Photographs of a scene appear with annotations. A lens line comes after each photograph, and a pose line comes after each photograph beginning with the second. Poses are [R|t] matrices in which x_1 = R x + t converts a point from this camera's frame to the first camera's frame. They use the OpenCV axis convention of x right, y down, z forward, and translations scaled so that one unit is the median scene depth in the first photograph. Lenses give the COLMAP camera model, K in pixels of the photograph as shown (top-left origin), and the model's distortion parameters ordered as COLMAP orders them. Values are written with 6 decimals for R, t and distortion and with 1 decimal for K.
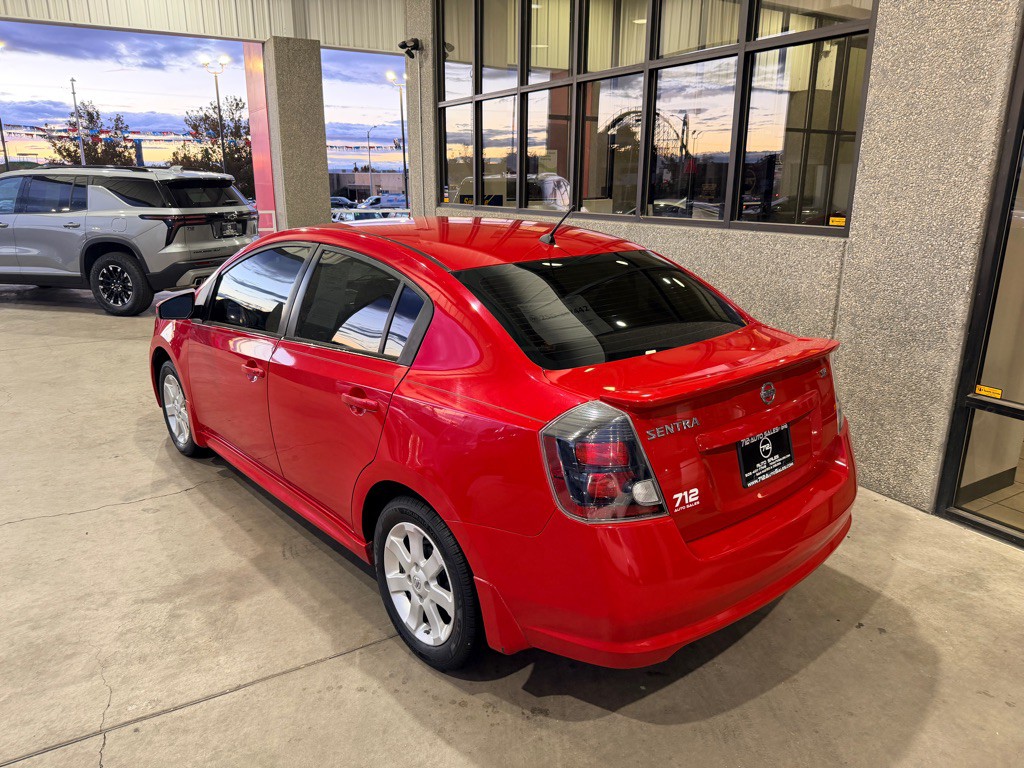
lens RADIAL K [[727.7, 0, 508.9], [0, 727.7, 384.5], [0, 0, 1]] dist [0.013425, -0.025915]
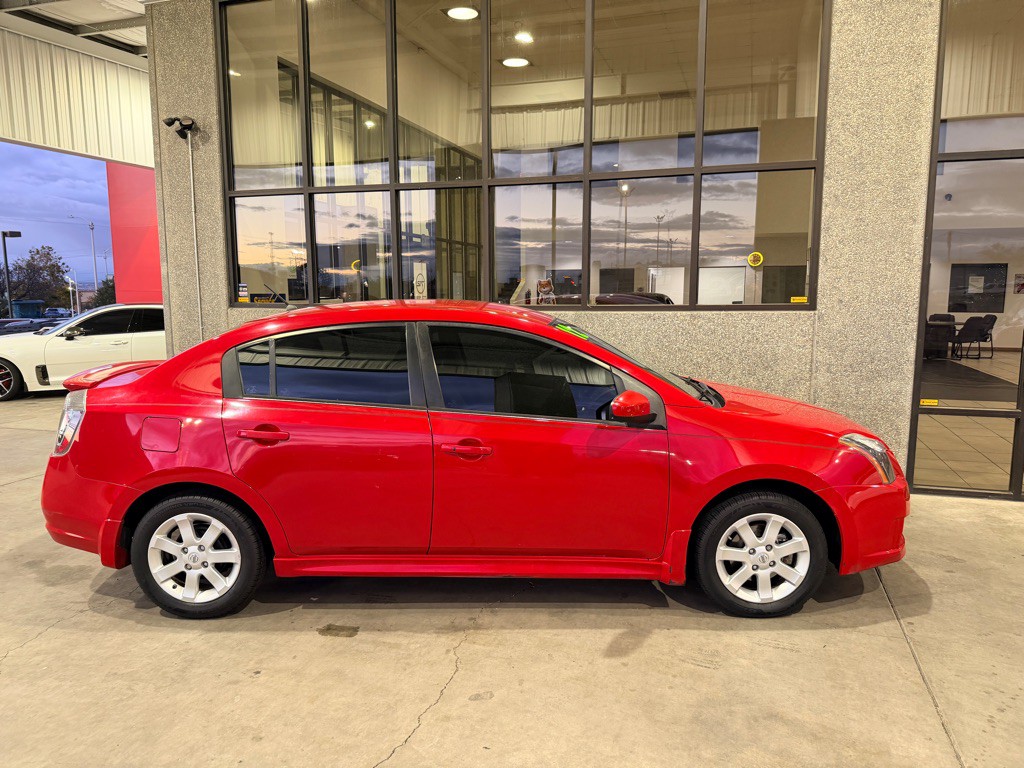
lens RADIAL K [[727.7, 0, 512.9], [0, 727.7, 386.2], [0, 0, 1]] dist [0.013425, -0.025915]
pose [[0.744959, -0.099301, 0.659678, -0.924872], [0.189463, 0.979634, -0.066493, -0.080255], [-0.639640, 0.174519, 0.748601, 0.371386]]
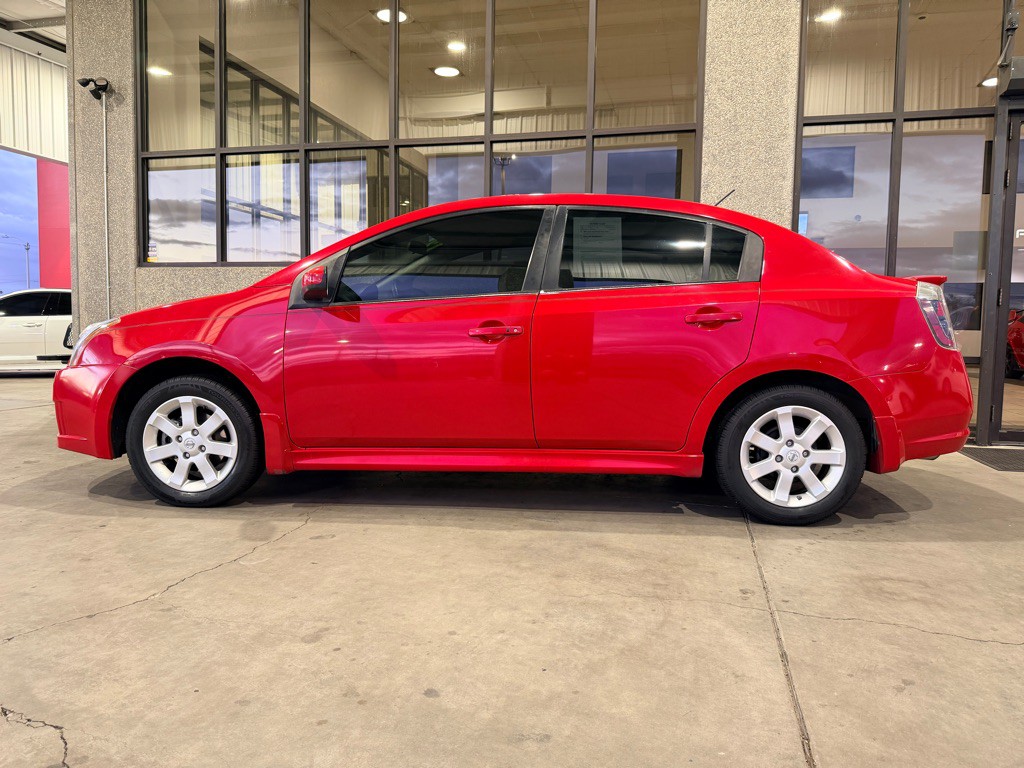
lens RADIAL K [[727.7, 0, 512.5], [0, 727.7, 379.4], [0, 0, 1]] dist [0.013425, -0.025915]
pose [[0.700310, -0.045982, 0.712357, -0.886188], [0.183969, 0.975839, -0.117868, 0.137880], [-0.689726, 0.213595, 0.691849, 0.304069]]
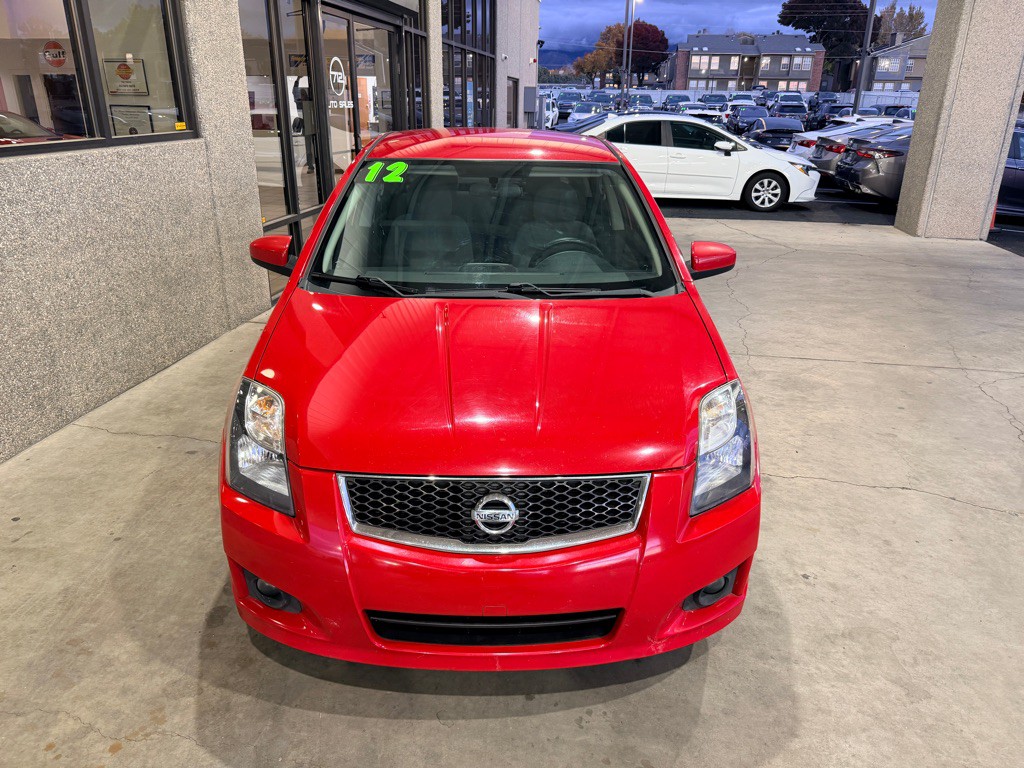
lens RADIAL K [[727.7, 0, 518.0], [0, 727.7, 380.2], [0, 0, 1]] dist [0.013425, -0.025915]
pose [[-0.781906, -0.238146, 0.576115, -0.786708], [0.154340, 0.821433, 0.549023, -0.475070], [-0.603988, 0.518202, -0.605529, 1.694577]]
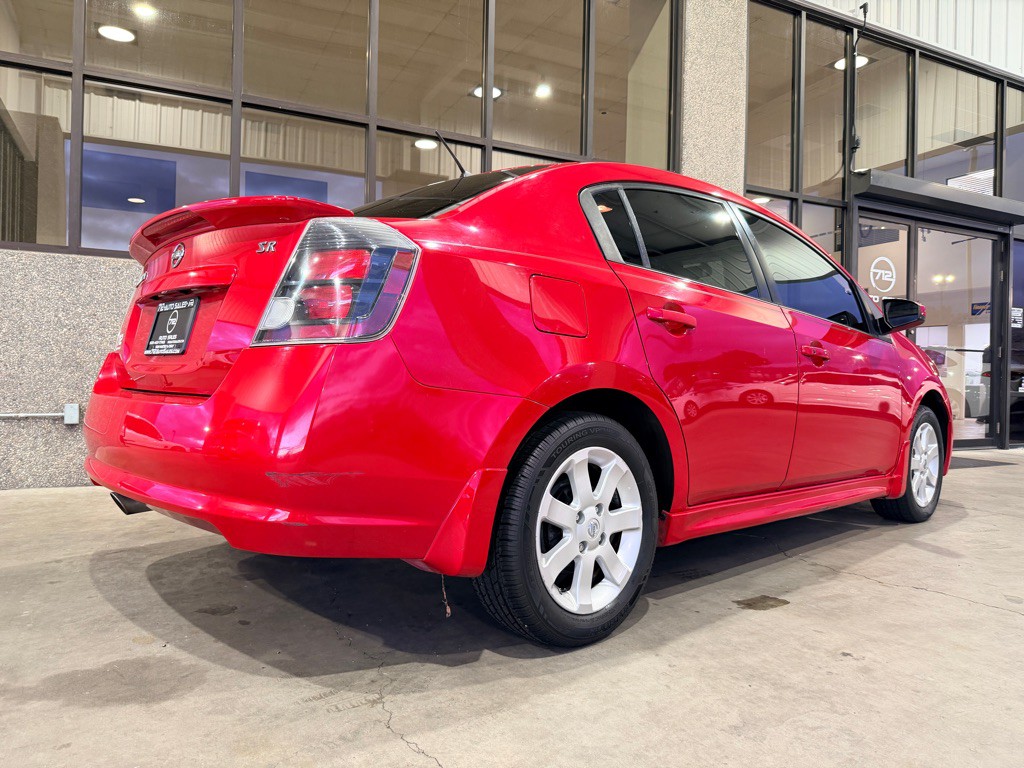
lens RADIAL K [[727.7, 0, 511.4], [0, 727.7, 384.6], [0, 0, 1]] dist [0.013425, -0.025915]
pose [[0.068396, -0.010073, 0.997607, -1.153525], [0.253161, 0.967394, -0.007589, -0.114845], [-0.965003, 0.253074, 0.068716, 1.332101]]
